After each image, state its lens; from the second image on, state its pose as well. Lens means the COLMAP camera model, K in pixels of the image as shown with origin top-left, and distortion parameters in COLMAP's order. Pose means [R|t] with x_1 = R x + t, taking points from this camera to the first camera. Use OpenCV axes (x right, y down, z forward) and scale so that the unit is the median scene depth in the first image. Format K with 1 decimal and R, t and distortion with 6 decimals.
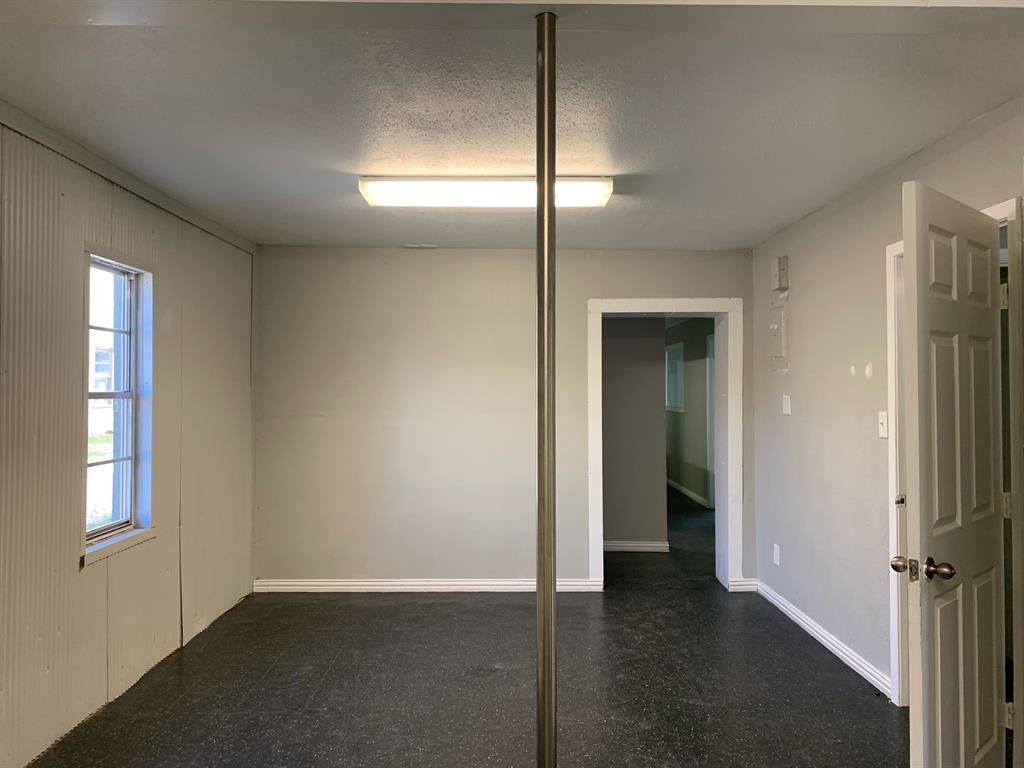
lens RADIAL K [[778.5, 0, 515.4], [0, 778.5, 383.2], [0, 0, 1]] dist [0.021710, -0.017512]
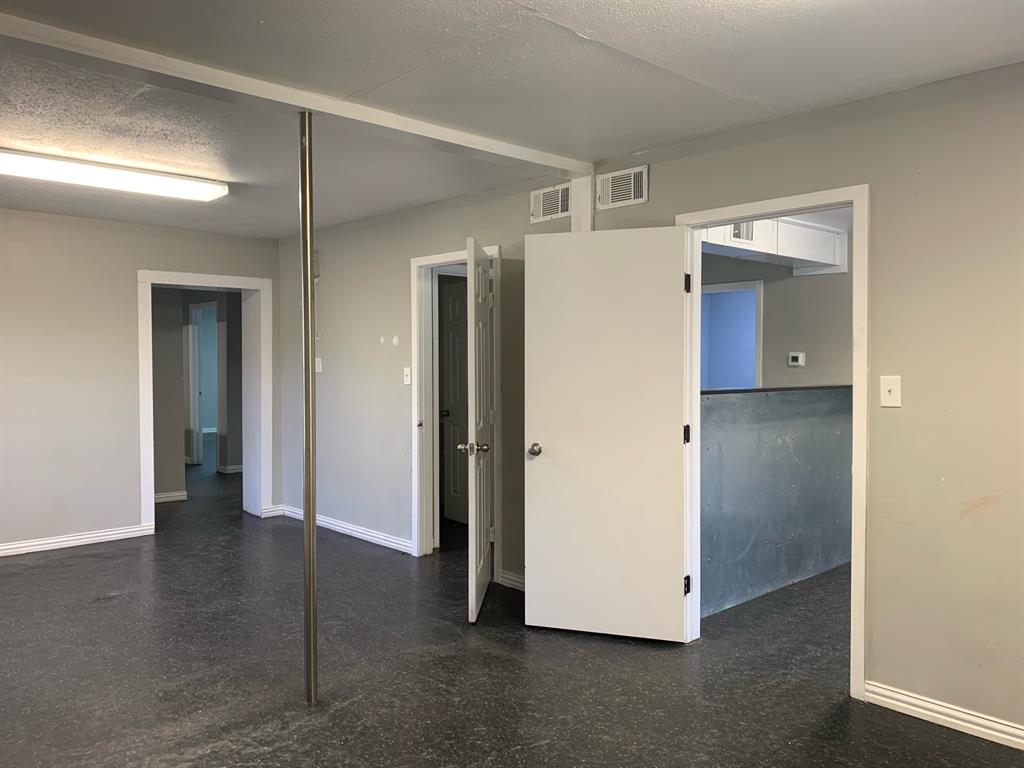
lens RADIAL K [[778.5, 0, 509.5], [0, 778.5, 378.5], [0, 0, 1]] dist [0.021710, -0.017512]
pose [[0.743078, -0.016524, 0.669001, -0.354405], [-0.007402, 0.999431, 0.032907, 0.005927], [-0.669164, -0.029404, 0.742533, -0.229323]]
